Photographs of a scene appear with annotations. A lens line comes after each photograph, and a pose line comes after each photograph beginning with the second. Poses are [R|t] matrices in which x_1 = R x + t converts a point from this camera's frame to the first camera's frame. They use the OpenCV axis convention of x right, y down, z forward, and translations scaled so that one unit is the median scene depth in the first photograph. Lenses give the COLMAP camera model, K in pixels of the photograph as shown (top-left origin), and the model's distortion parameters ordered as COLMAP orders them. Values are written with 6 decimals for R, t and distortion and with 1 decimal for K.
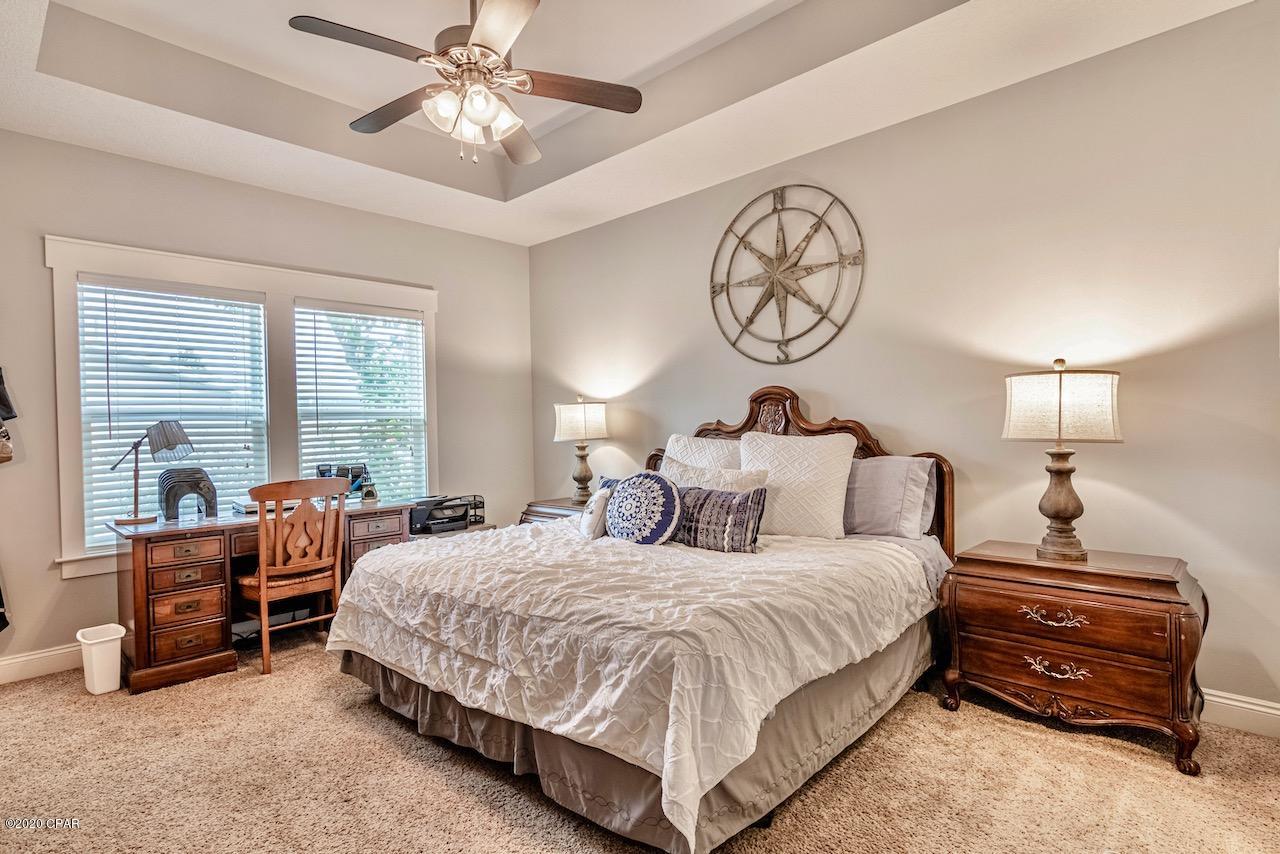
lens RADIAL K [[644.3, 0, 602.9], [0, 644.3, 424.1], [0, 0, 1]] dist [-0.011751, 0.000301]
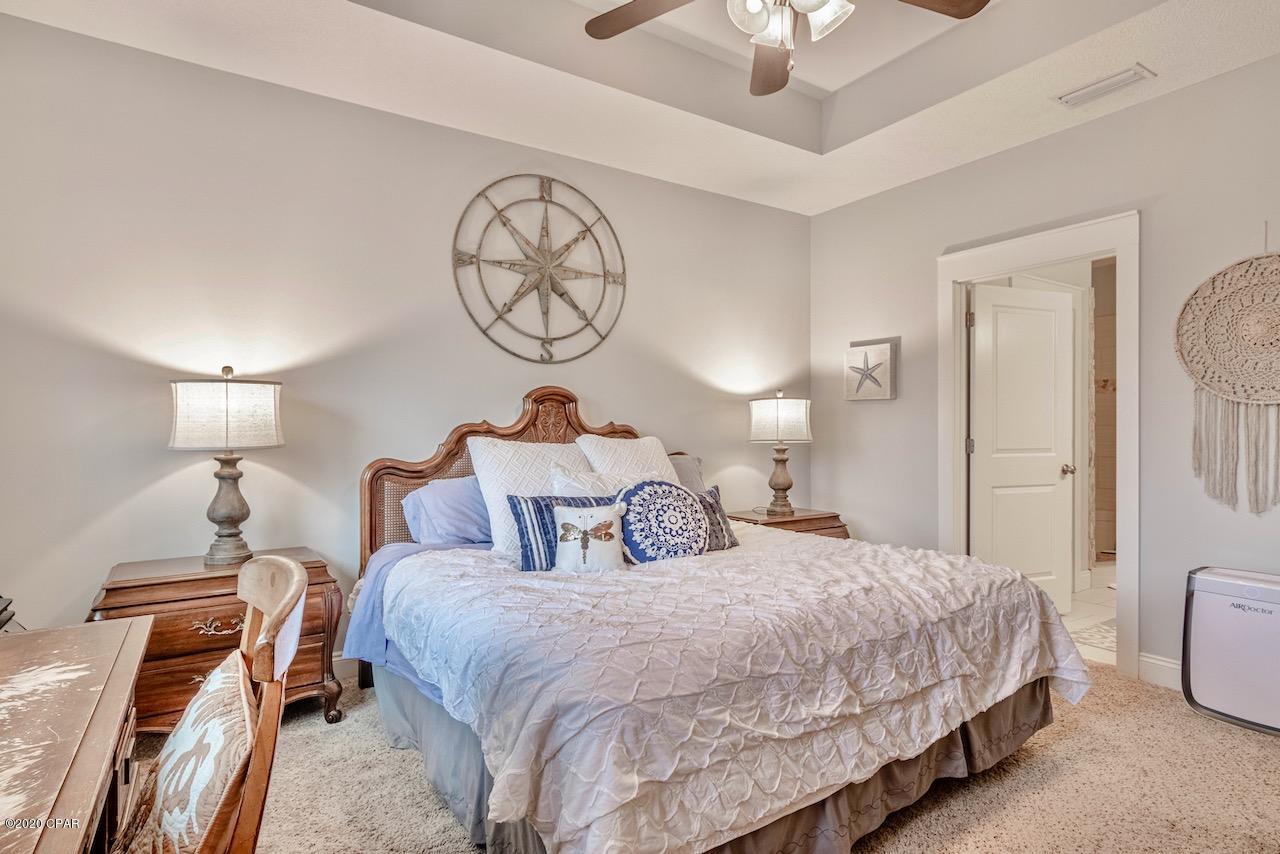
lens RADIAL K [[659.8, 0, 633.5], [0, 659.8, 431.5], [0, 0, 1]] dist [-0.002063, -0.000012]
pose [[0.203319, 0.012239, 0.979036, -0.644546], [-0.014371, 0.999851, -0.009515, 0.014672], [-0.979007, -0.012136, 0.203464, 0.671295]]
